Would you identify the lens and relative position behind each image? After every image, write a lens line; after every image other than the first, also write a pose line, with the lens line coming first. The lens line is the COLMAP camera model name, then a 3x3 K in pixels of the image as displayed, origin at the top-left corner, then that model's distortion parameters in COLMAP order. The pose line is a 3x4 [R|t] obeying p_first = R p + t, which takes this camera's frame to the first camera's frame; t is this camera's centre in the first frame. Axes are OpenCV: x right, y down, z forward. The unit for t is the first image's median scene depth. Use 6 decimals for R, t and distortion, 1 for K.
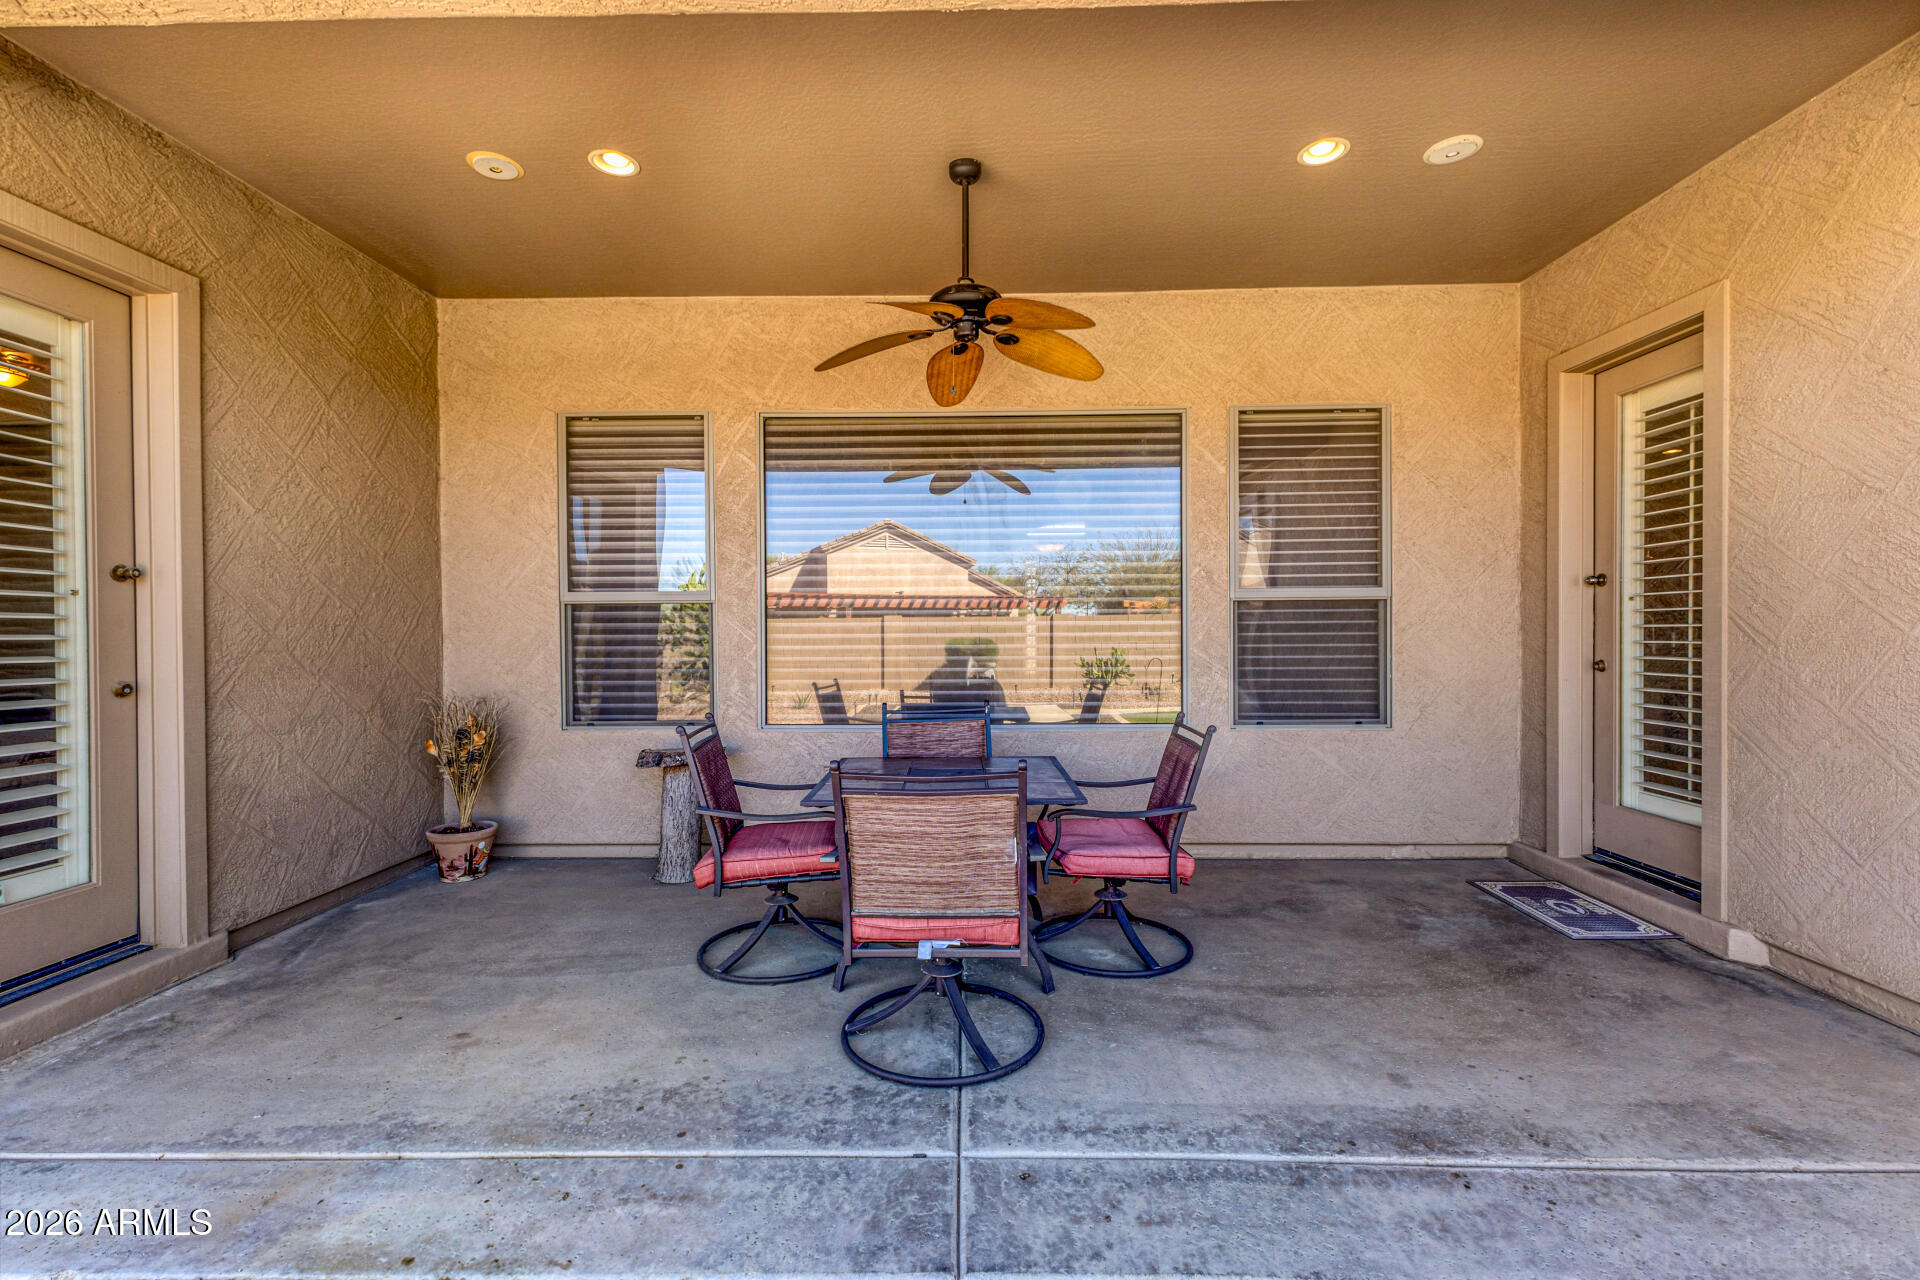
lens RADIAL K [[820.7, 0, 967.6], [0, 820.7, 638.2], [0, 0, 1]] dist [0.008249, -0.000019]
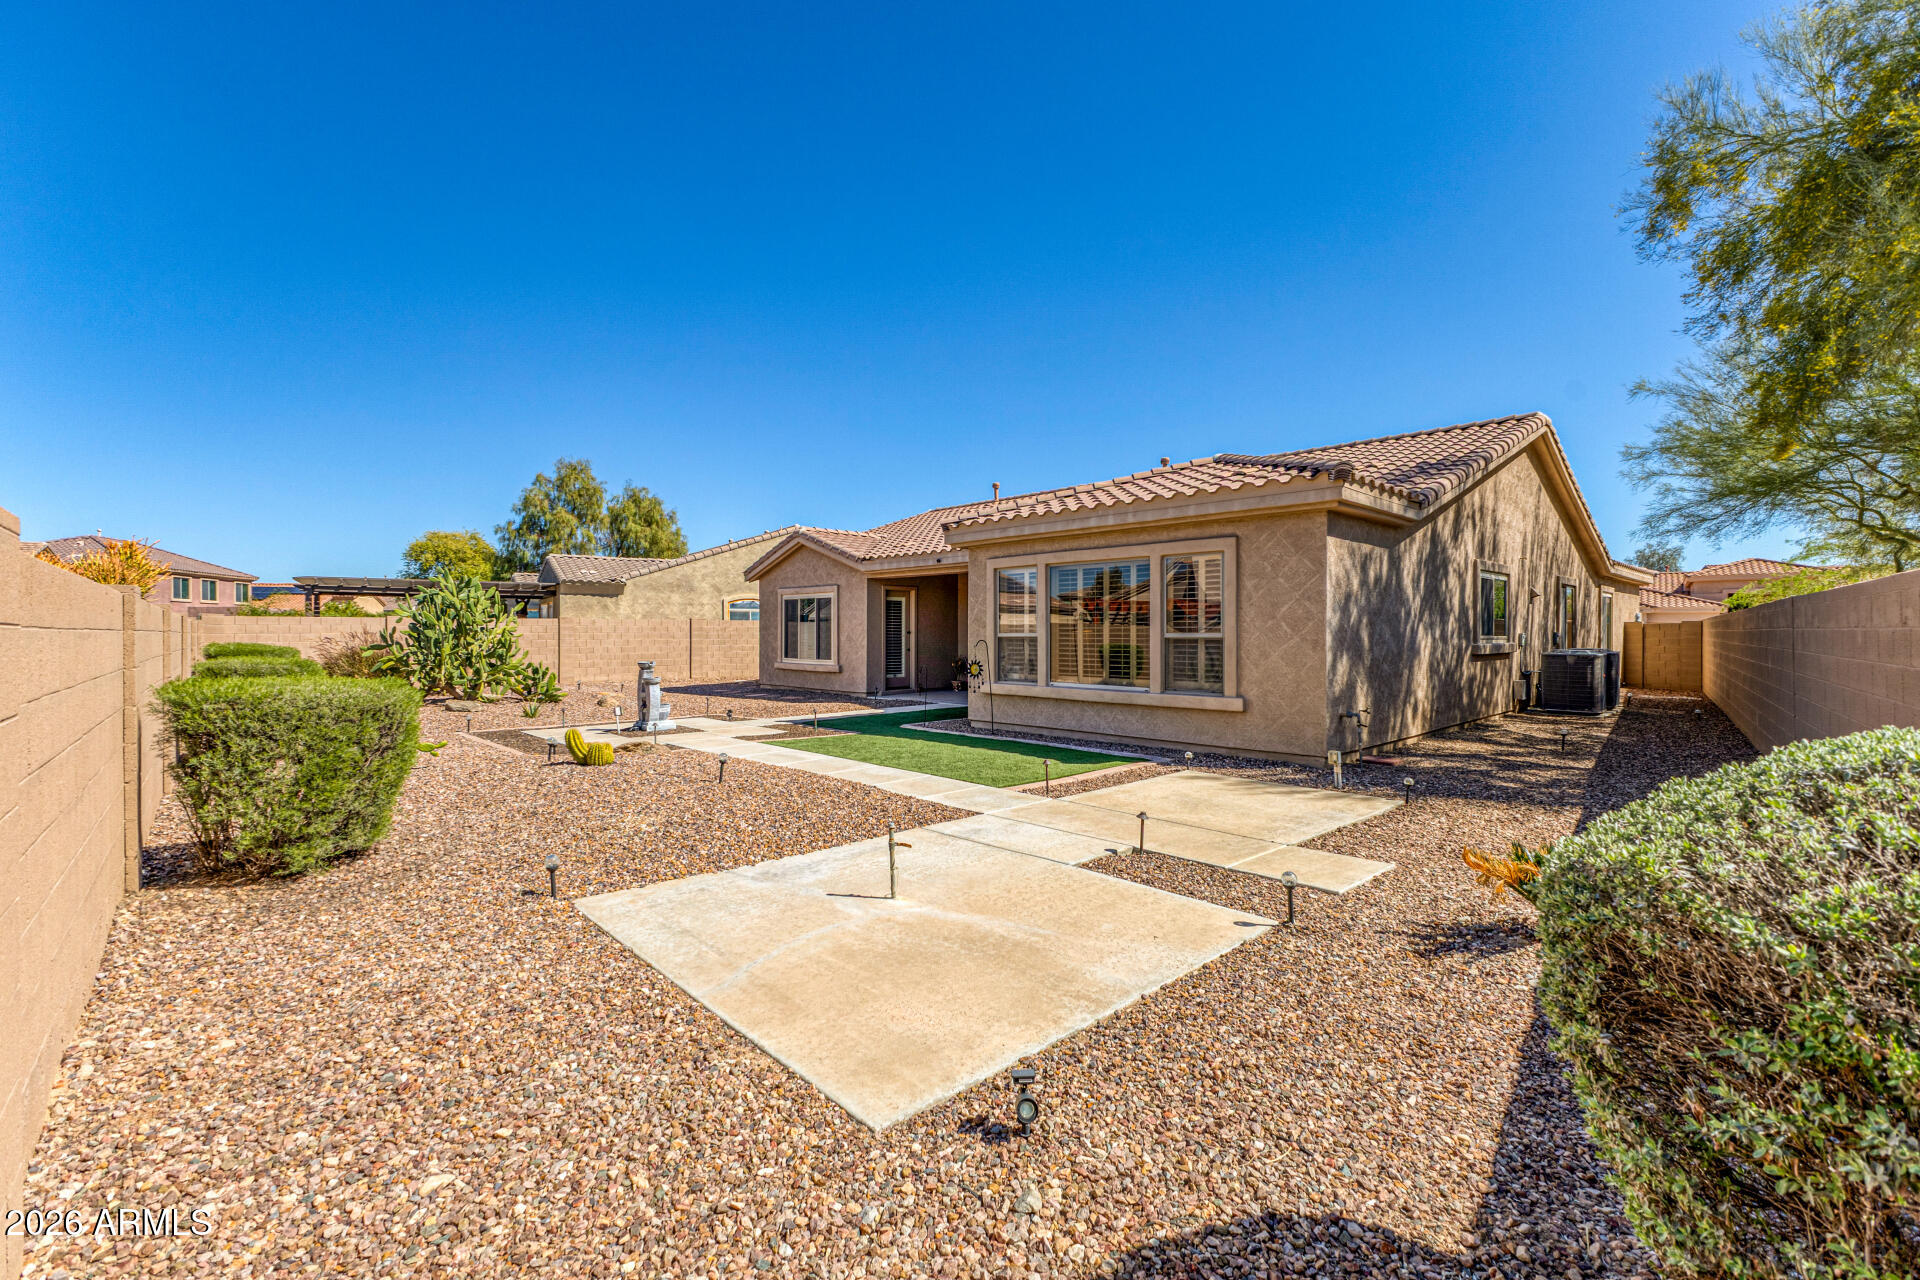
lens RADIAL K [[832.2, 0, 959.3], [0, 832.2, 630.9], [0, 0, 1]] dist [0.008896, 0.000260]
pose [[0.707729, 0.006662, -0.706452, 2.928925], [-0.010012, 0.999950, -0.000601, -0.059218], [0.706413, 0.007499, 0.707760, -2.526222]]
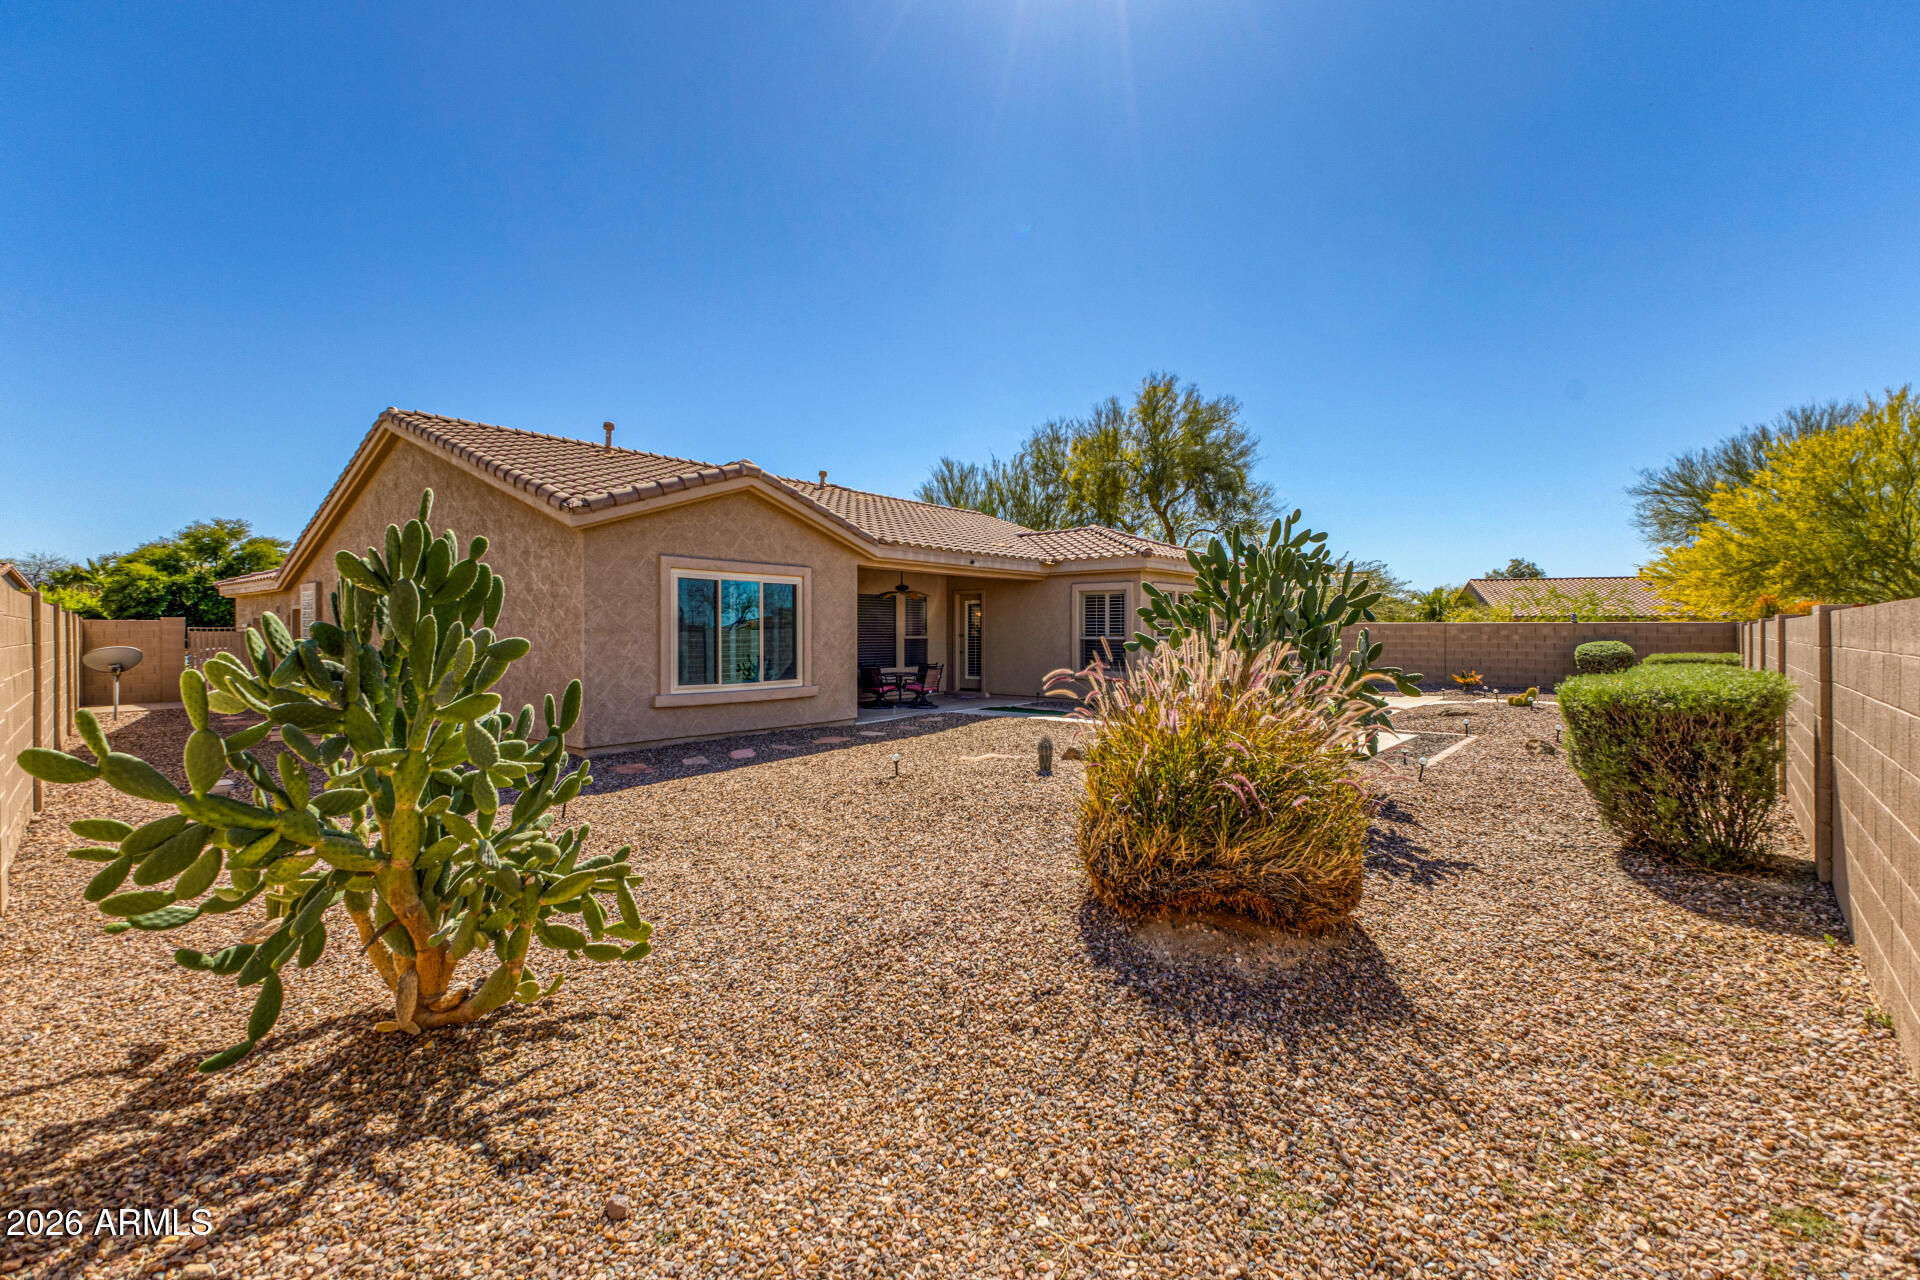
lens RADIAL K [[832.2, 0, 959.3], [0, 832.2, 630.9], [0, 0, 1]] dist [0.008896, 0.000260]
pose [[0.610936, 0.010412, 0.791611, -3.242014], [0.003311, 0.999871, -0.015706, -0.017791], [-0.791673, 0.012217, 0.610823, -2.076361]]
